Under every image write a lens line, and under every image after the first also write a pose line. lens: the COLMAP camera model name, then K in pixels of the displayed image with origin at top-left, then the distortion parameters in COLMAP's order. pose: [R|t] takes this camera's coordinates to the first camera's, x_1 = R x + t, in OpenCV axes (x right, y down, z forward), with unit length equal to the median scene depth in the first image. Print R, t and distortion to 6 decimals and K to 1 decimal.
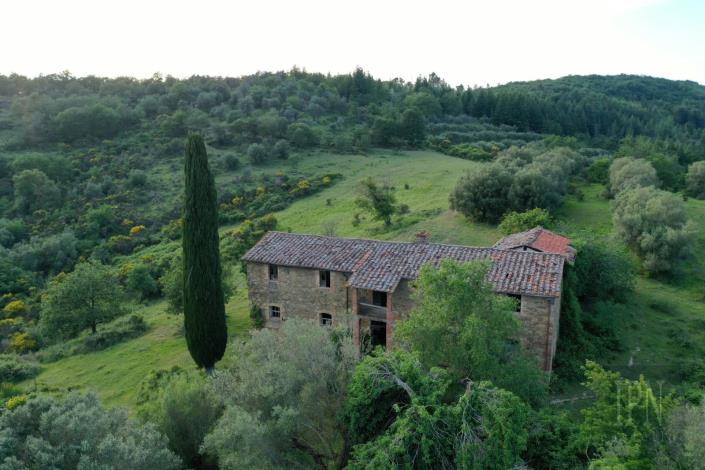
lens RADIAL K [[553.9, 0, 348.0], [0, 553.9, 231.7], [0, 0, 1]] dist [-0.007140, 0.003262]
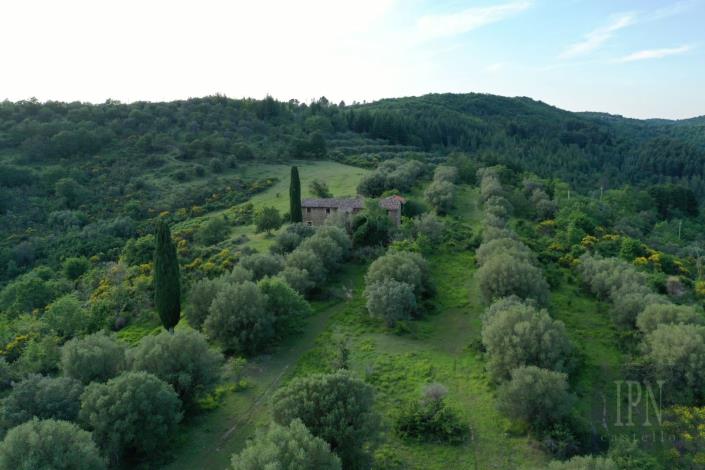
lens RADIAL K [[553.9, 0, 353.3], [0, 553.9, 237.3], [0, 0, 1]] dist [-0.007140, 0.003262]
pose [[0.974617, -0.039193, 0.220422, -0.094114], [0.038605, 0.999230, 0.006977, 0.034525], [-0.220526, 0.001709, 0.975380, -0.326078]]
